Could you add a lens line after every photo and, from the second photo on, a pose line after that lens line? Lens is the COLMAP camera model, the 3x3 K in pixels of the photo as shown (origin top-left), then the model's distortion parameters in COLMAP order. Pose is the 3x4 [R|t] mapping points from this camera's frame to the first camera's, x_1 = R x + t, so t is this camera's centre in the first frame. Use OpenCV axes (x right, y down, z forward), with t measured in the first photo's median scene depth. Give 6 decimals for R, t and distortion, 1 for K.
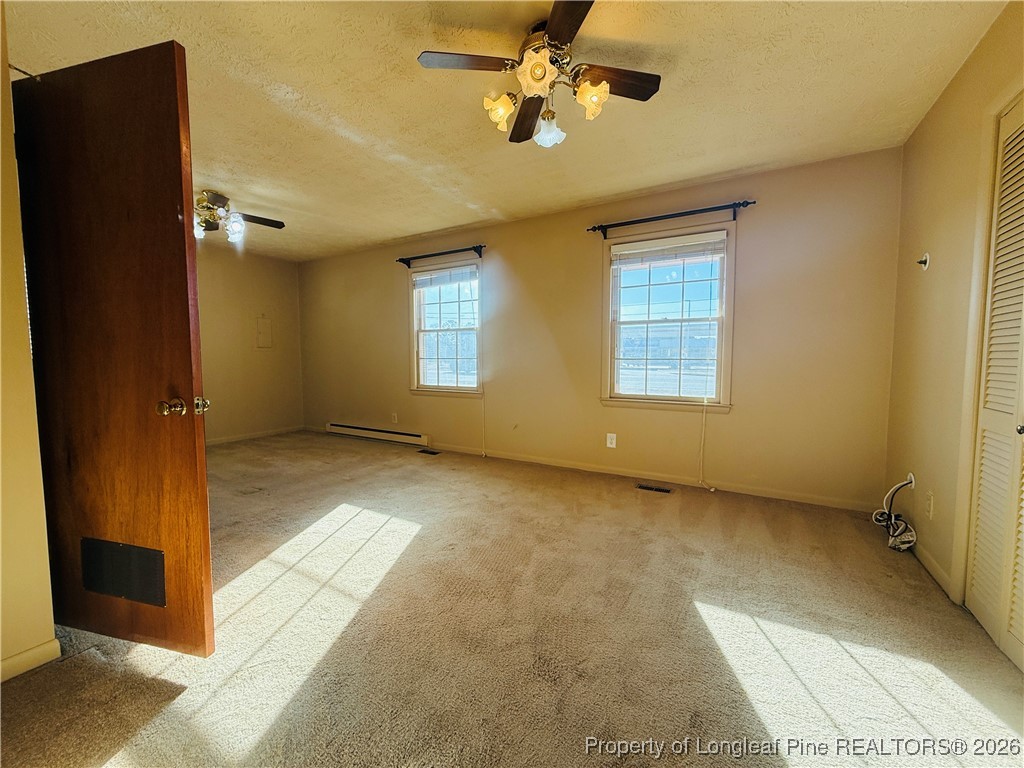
lens RADIAL K [[408.4, 0, 510.2], [0, 408.4, 383.3], [0, 0, 1]] dist [-0.000413, 0.000019]
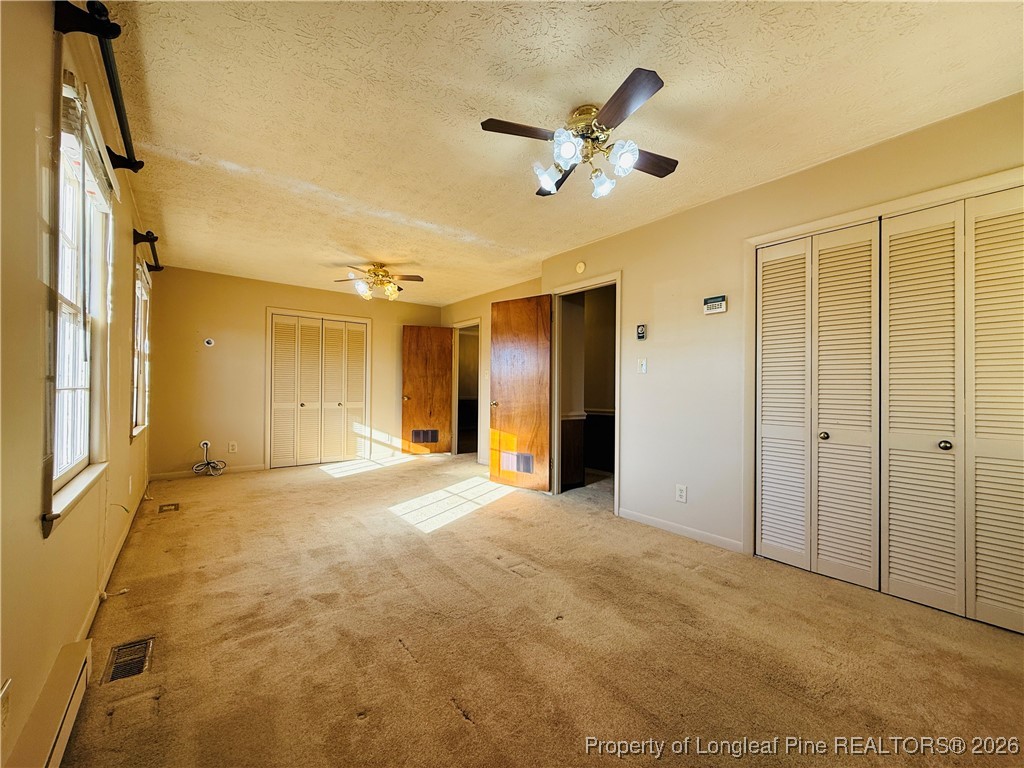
lens RADIAL K [[408.4, 0, 513.5], [0, 408.4, 384.0], [0, 0, 1]] dist [-0.000413, 0.000019]
pose [[-0.935670, -0.007826, 0.352788, -1.049656], [0.012290, 0.998425, 0.054745, -0.136780], [-0.352661, 0.055559, -0.934100, 2.013964]]
